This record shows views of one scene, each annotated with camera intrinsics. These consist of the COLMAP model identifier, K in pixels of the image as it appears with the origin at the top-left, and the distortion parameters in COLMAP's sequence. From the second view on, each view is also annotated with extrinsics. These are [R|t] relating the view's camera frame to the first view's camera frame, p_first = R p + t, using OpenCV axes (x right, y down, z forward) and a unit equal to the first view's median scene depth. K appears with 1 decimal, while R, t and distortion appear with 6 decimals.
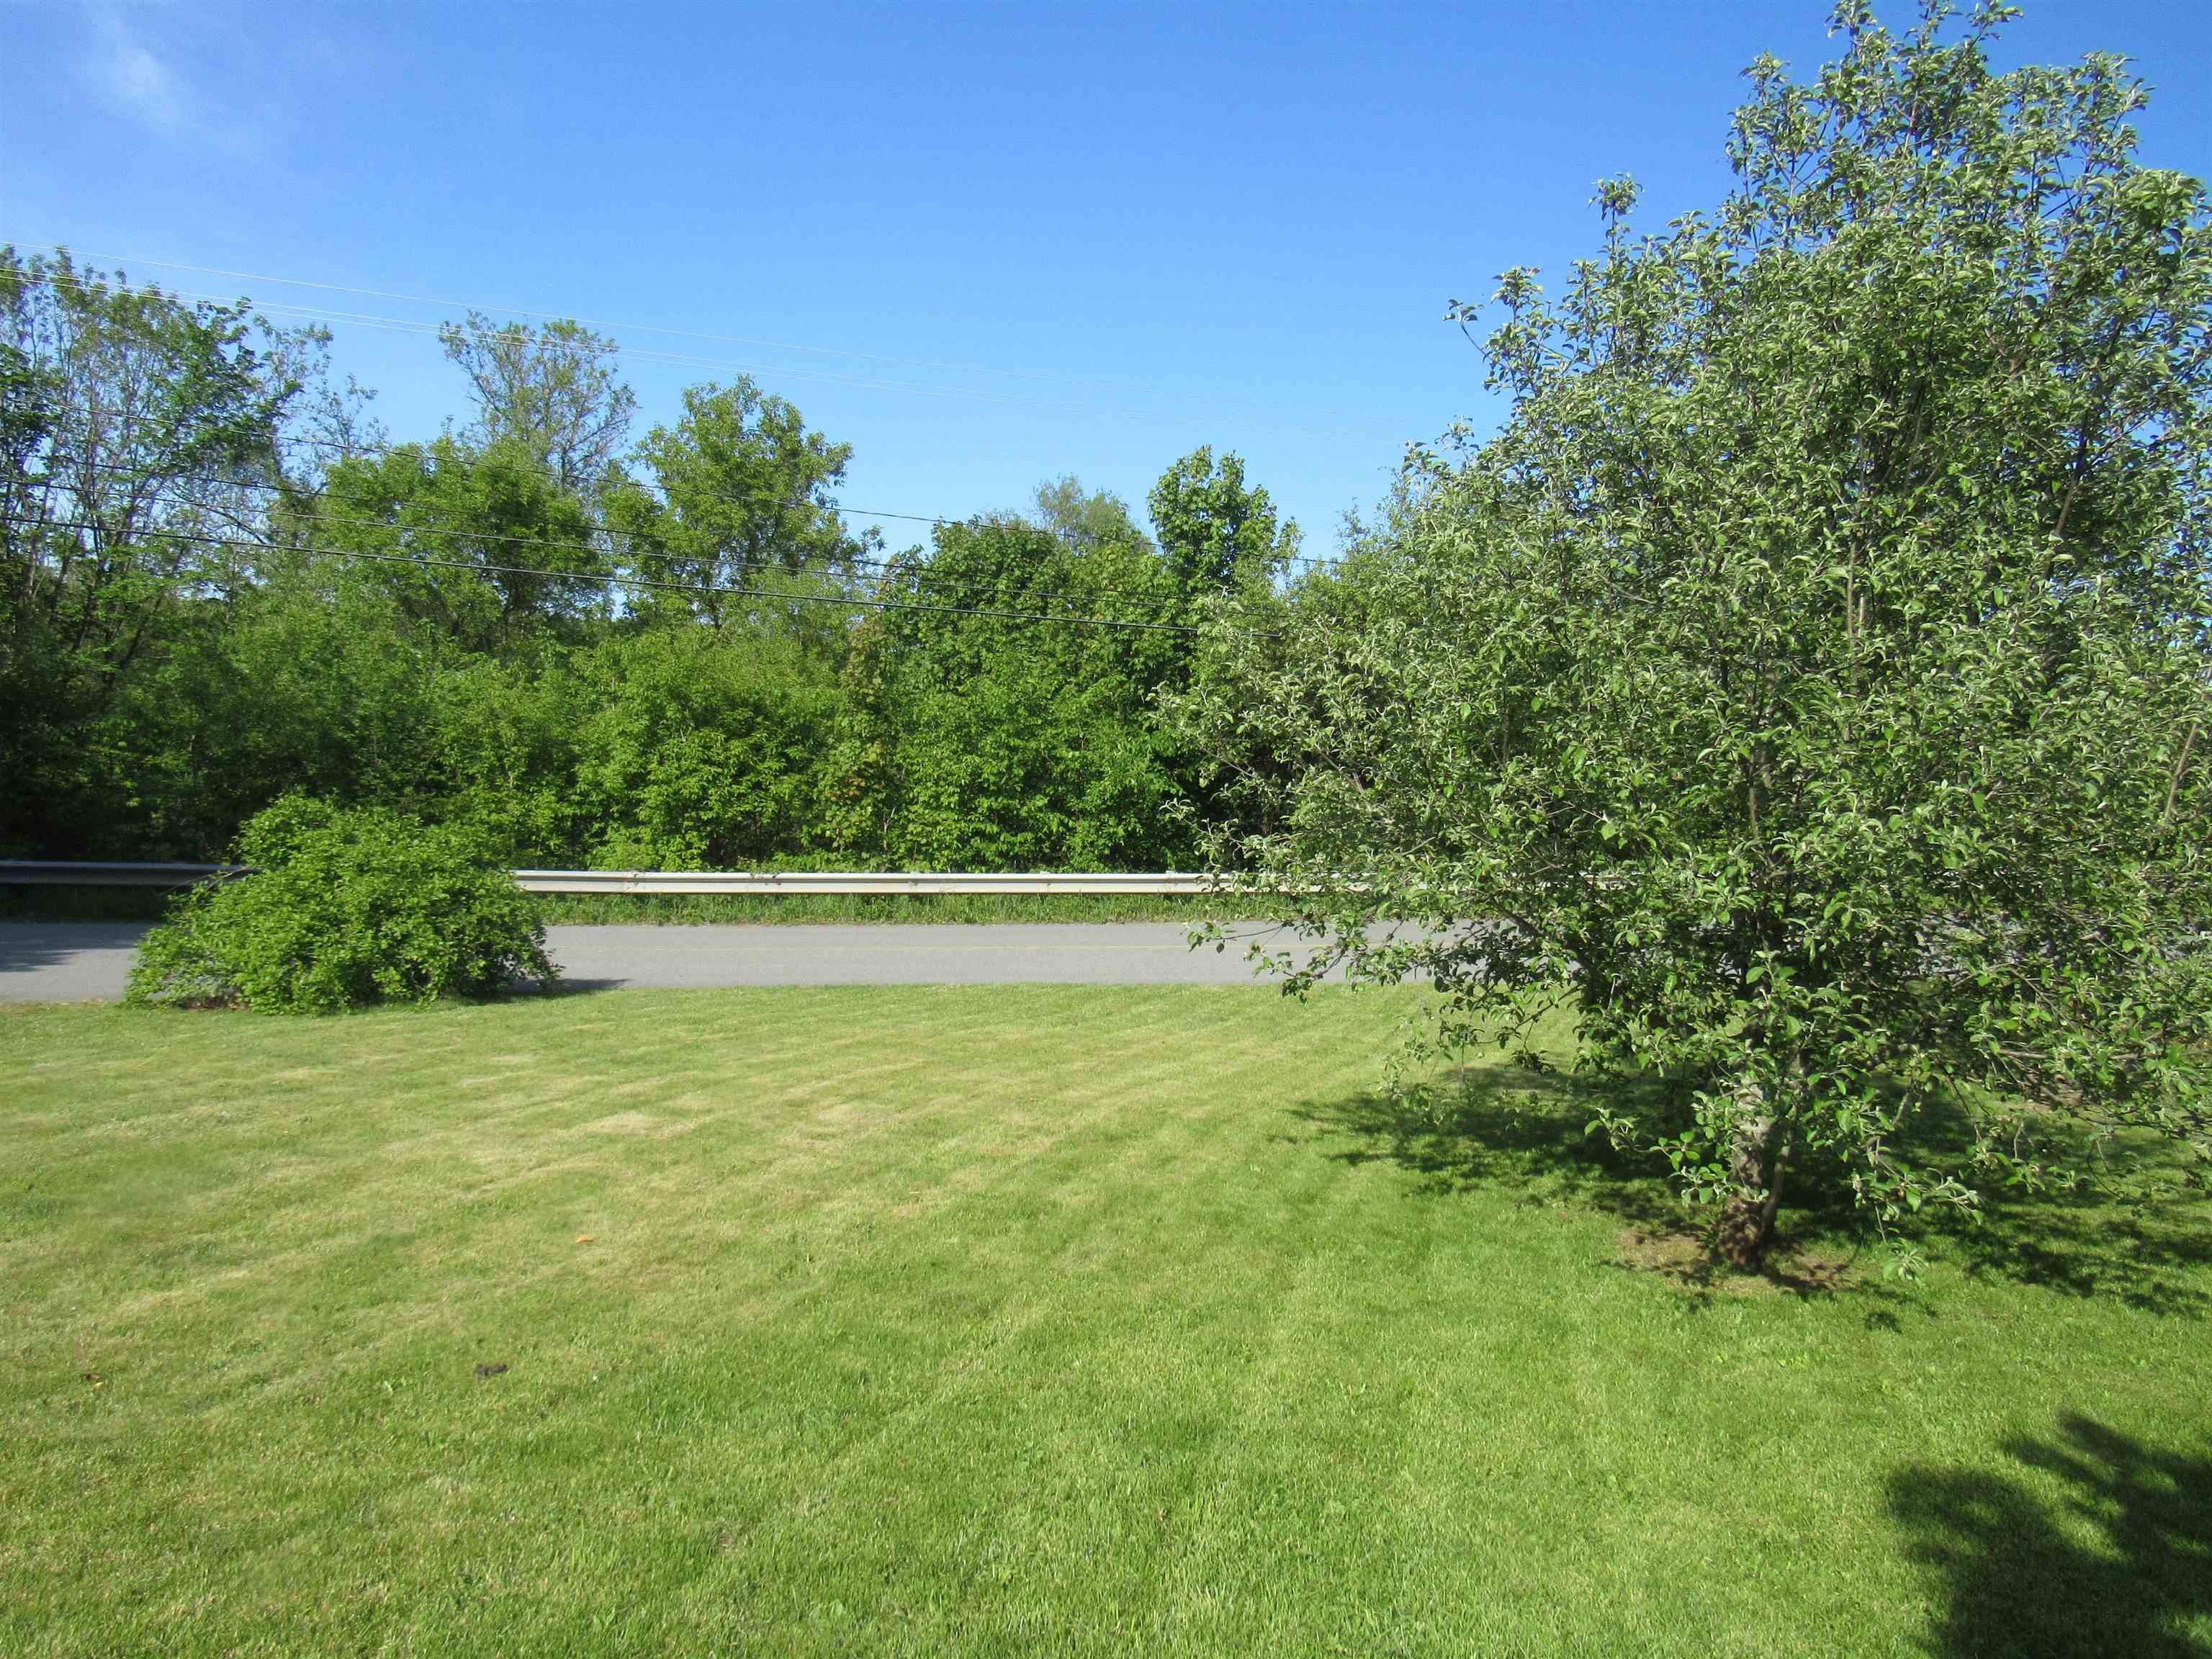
lens RADIAL K [[1575.1, 0, 1106.0], [0, 1575.1, 829.5], [0, 0, 1]] dist [-0.030702, 0.006672]
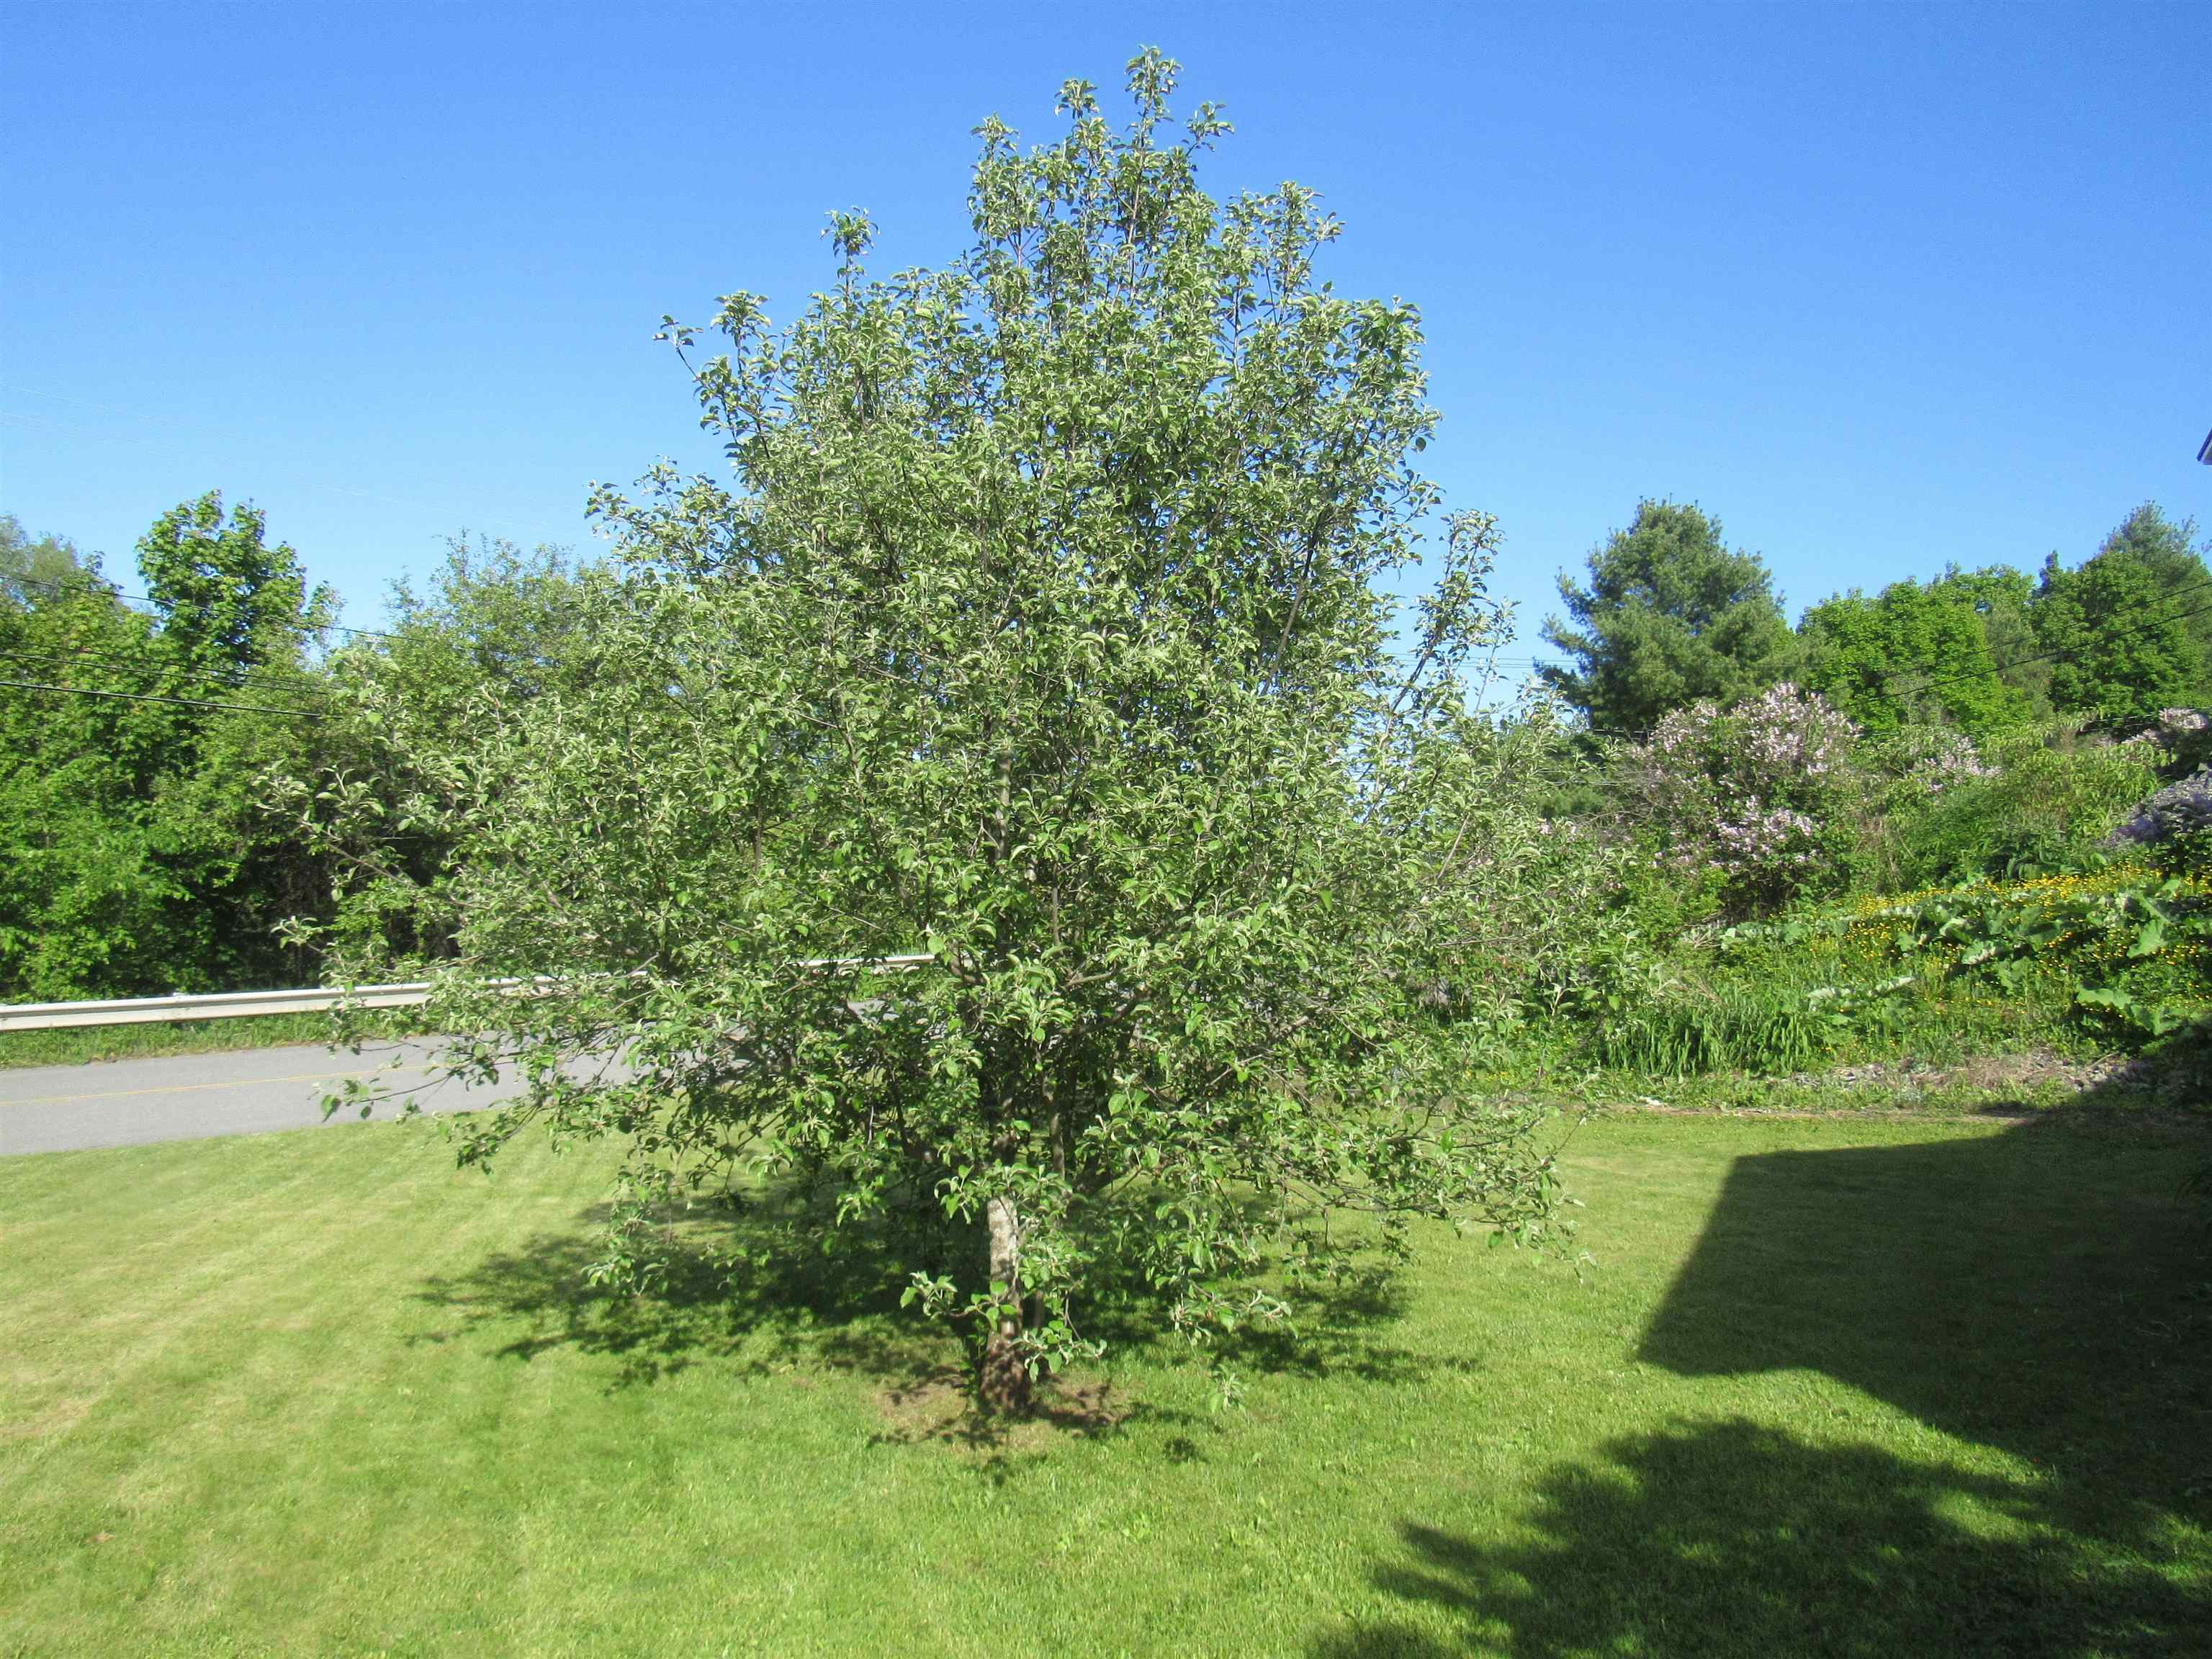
lens RADIAL K [[1575.1, 0, 1106.0], [0, 1575.1, 829.5], [0, 0, 1]] dist [-0.030702, 0.006672]
pose [[0.828014, -0.003418, 0.560697, -0.043057], [0.035987, 0.998244, -0.047058, -0.010039], [-0.559552, 0.059143, 0.826683, 0.138861]]
